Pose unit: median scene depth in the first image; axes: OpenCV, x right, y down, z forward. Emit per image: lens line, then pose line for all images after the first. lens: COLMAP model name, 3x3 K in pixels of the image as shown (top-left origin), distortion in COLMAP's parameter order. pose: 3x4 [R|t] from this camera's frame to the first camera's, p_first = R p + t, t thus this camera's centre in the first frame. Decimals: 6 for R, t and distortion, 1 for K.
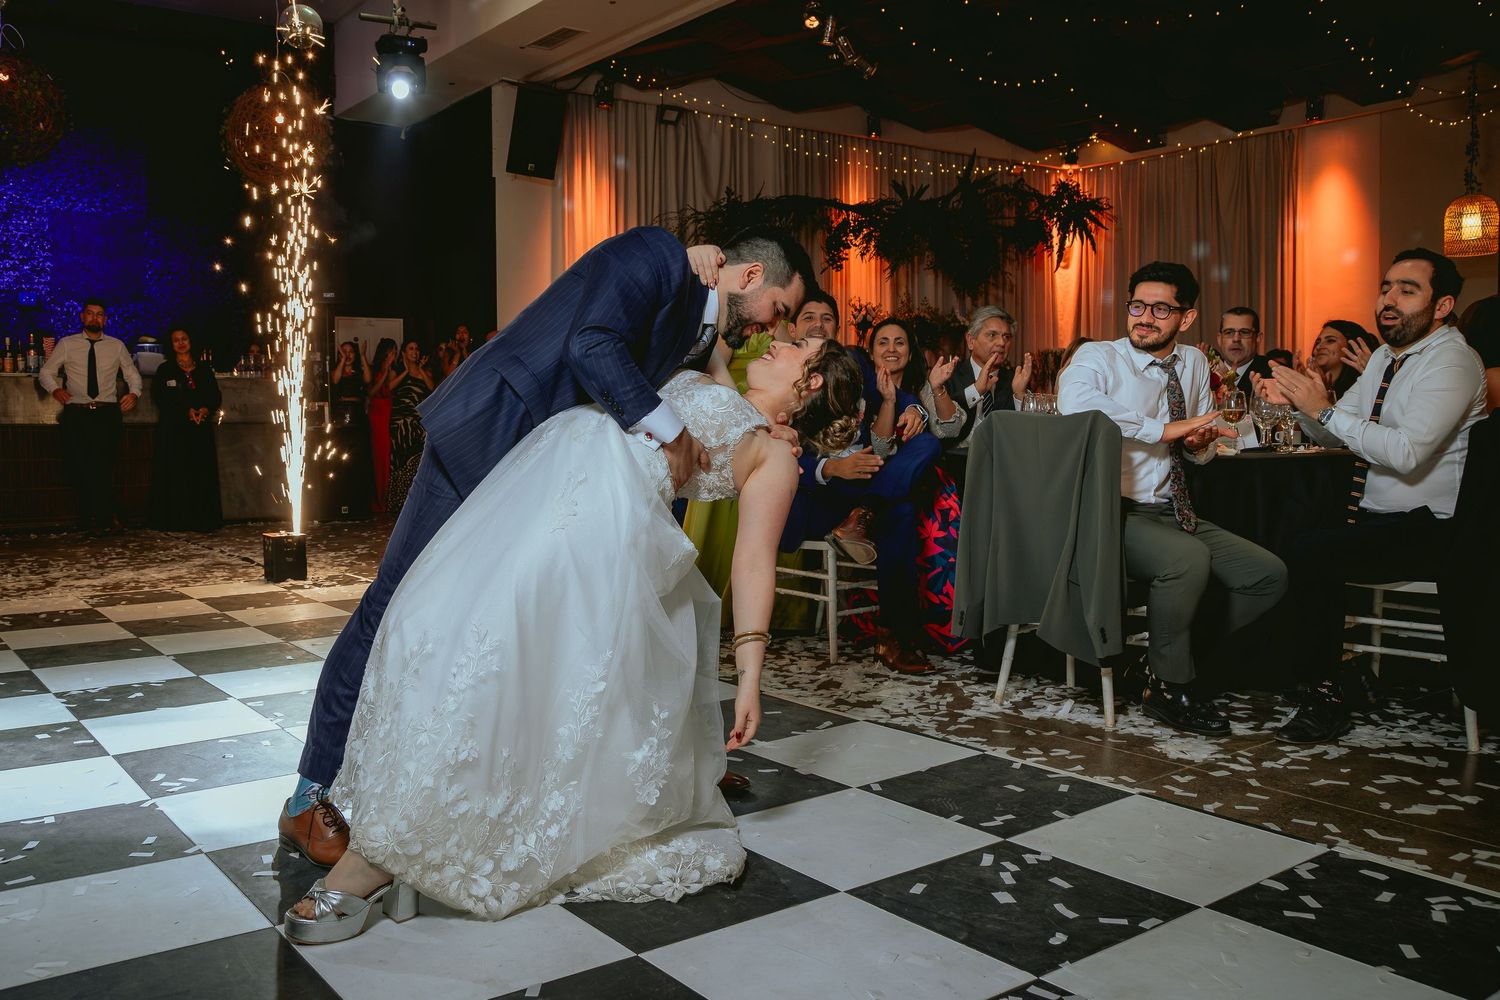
lens RADIAL K [[1278.2, 0, 702.6], [0, 1278.2, 463.3], [0, 0, 1]] dist [-0.006922, -0.004935]
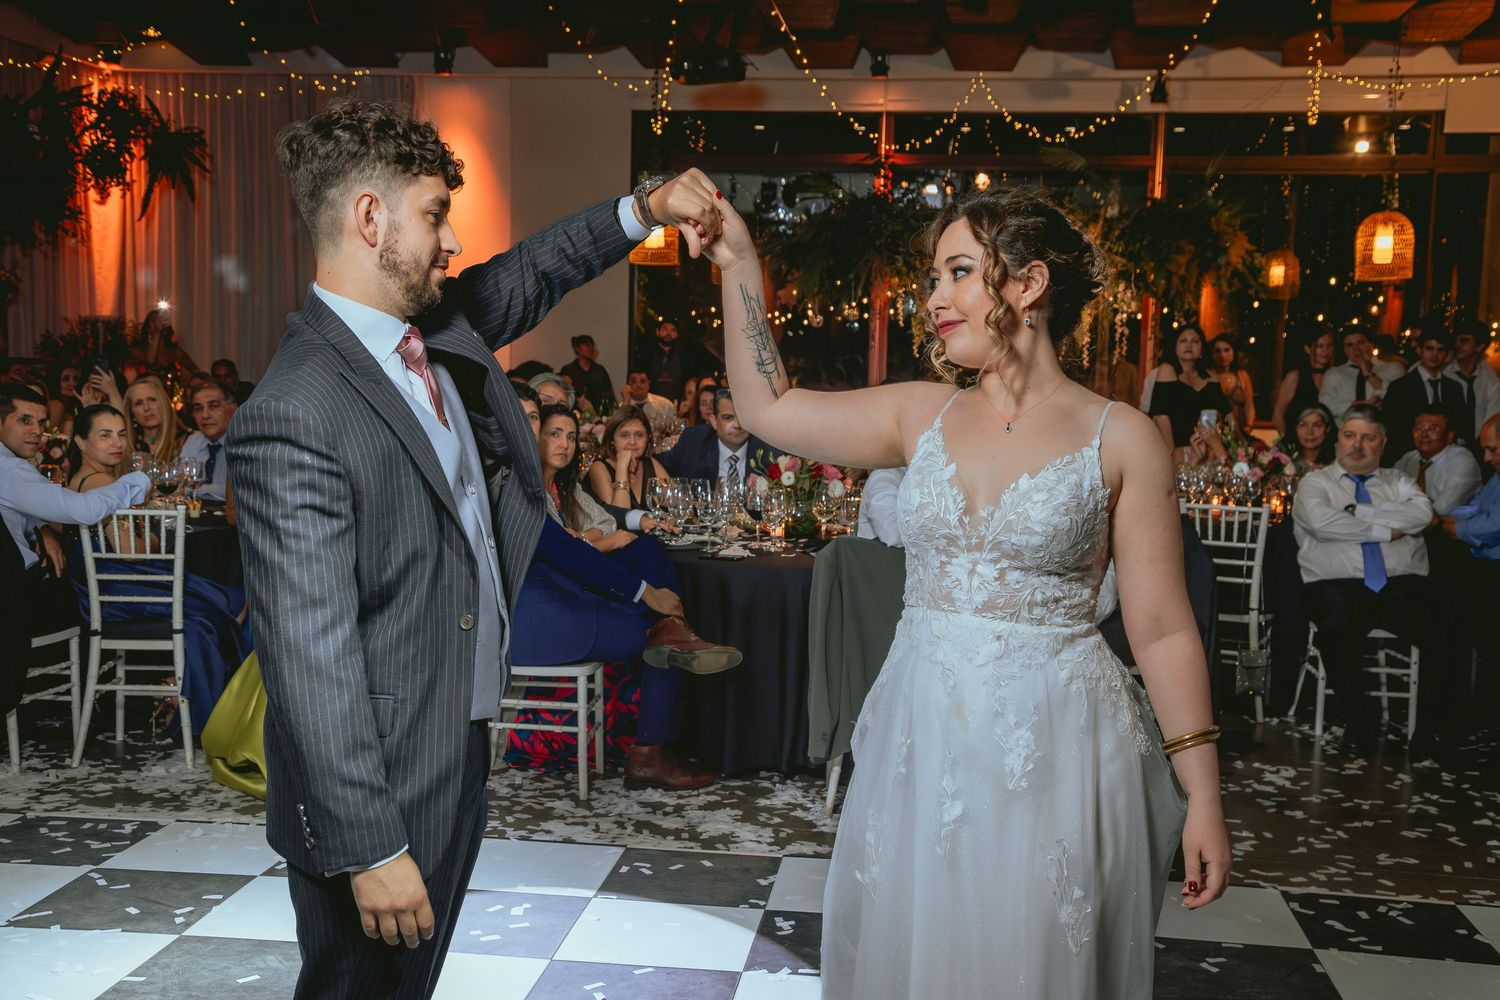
lens RADIAL K [[1733.7, 0, 743.1], [0, 1733.7, 528.6], [0, 0, 1]] dist [0.001401, 0.226200]
pose [[0.687640, -0.052035, 0.724185, -0.266315], [0.000809, 0.997483, 0.070904, -0.047078], [-0.726052, -0.048171, 0.685951, 0.031665]]
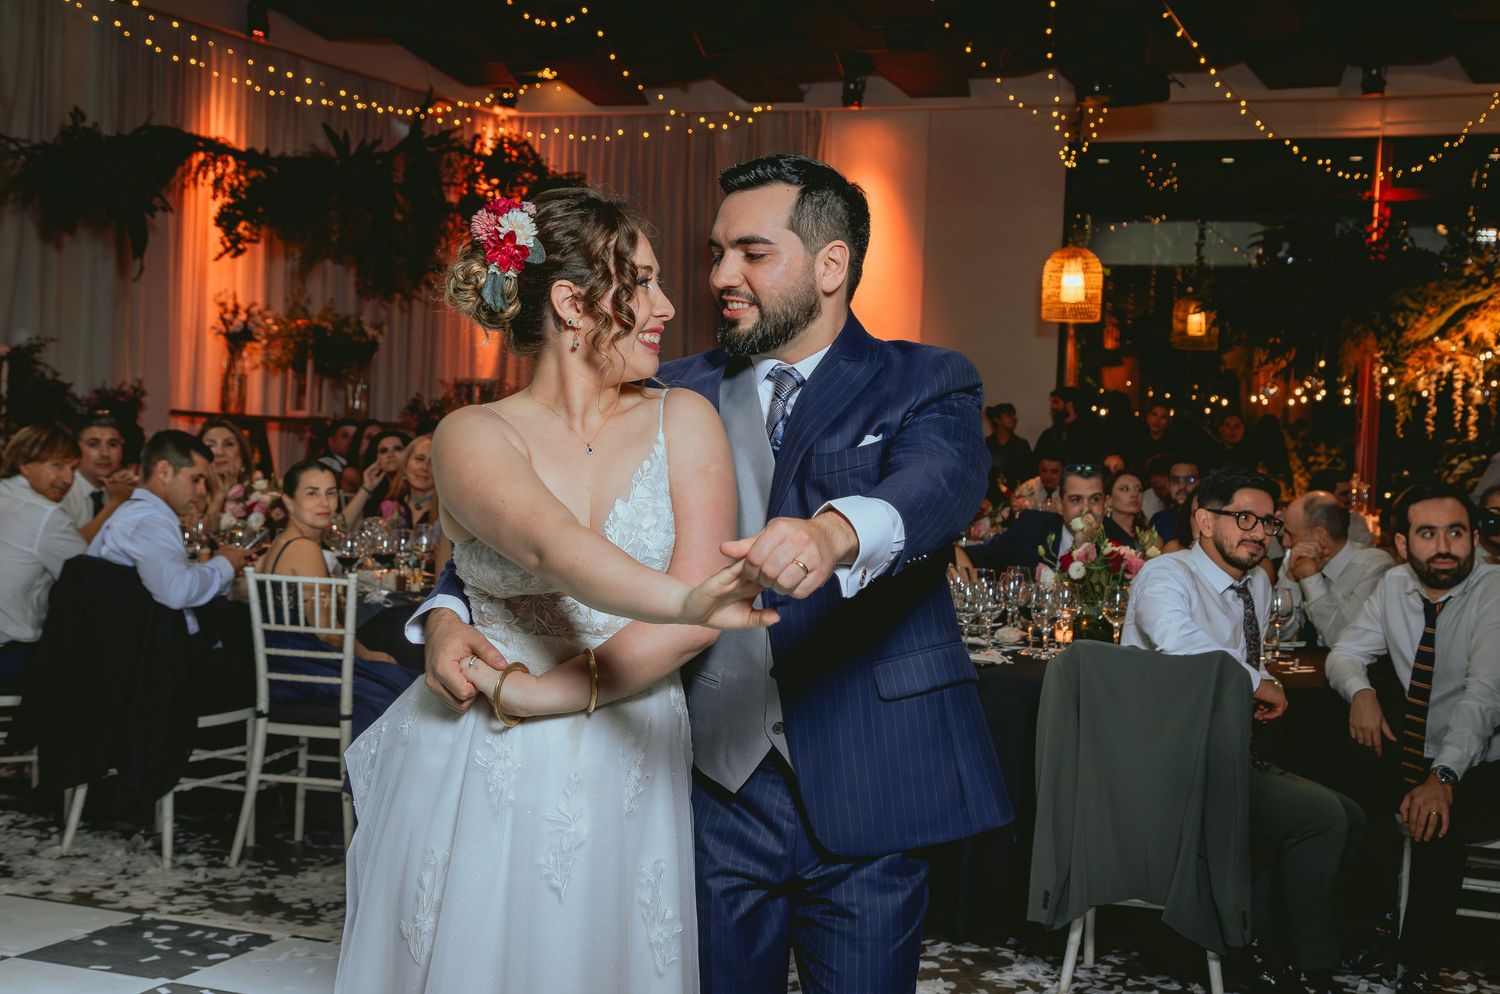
lens RADIAL K [[2021.9, 0, 756.0], [0, 2021.9, 466.0], [0, 0, 1]] dist [0.084084, 0.045688]
pose [[0.853128, 0.028401, 0.520927, -0.199334], [-0.026089, 0.999590, -0.011771, -0.042447], [-0.521048, -0.003548, 0.853520, 0.001323]]
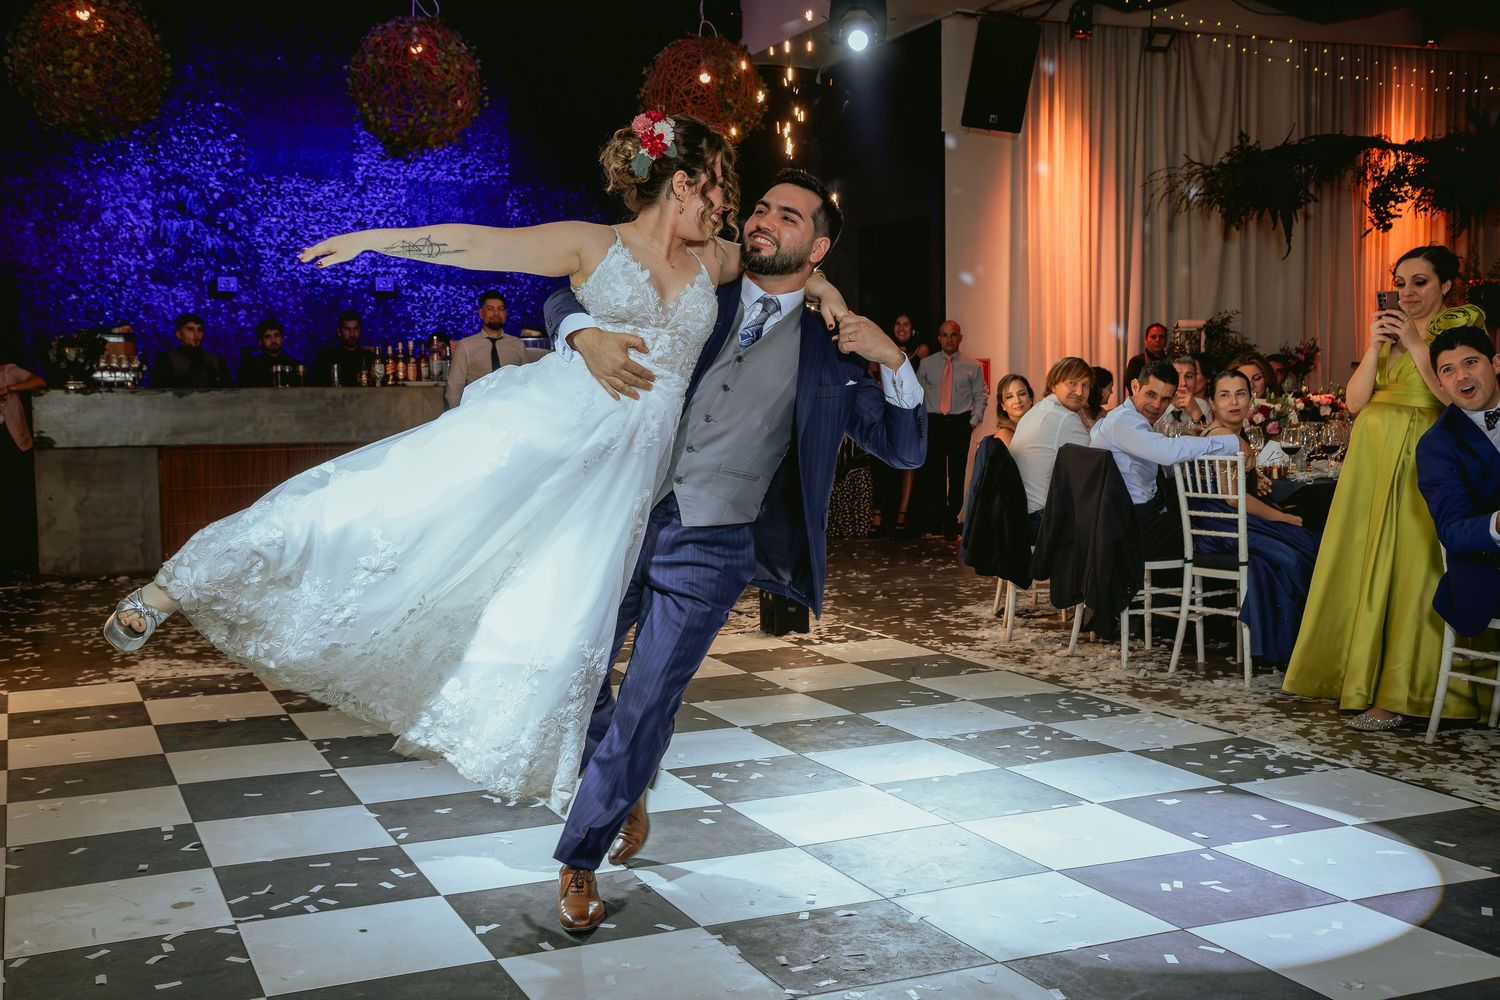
lens RADIAL K [[1619.3, 0, 750.0], [0, 1619.3, 500.0], [0, 0, 1]] dist [0.073621, 0.014789]
pose [[0.979550, 0.006263, -0.201105, -0.072386], [0.000224, 0.999481, 0.032216, -0.020836], [0.201202, -0.031602, 0.979040, -0.058049]]
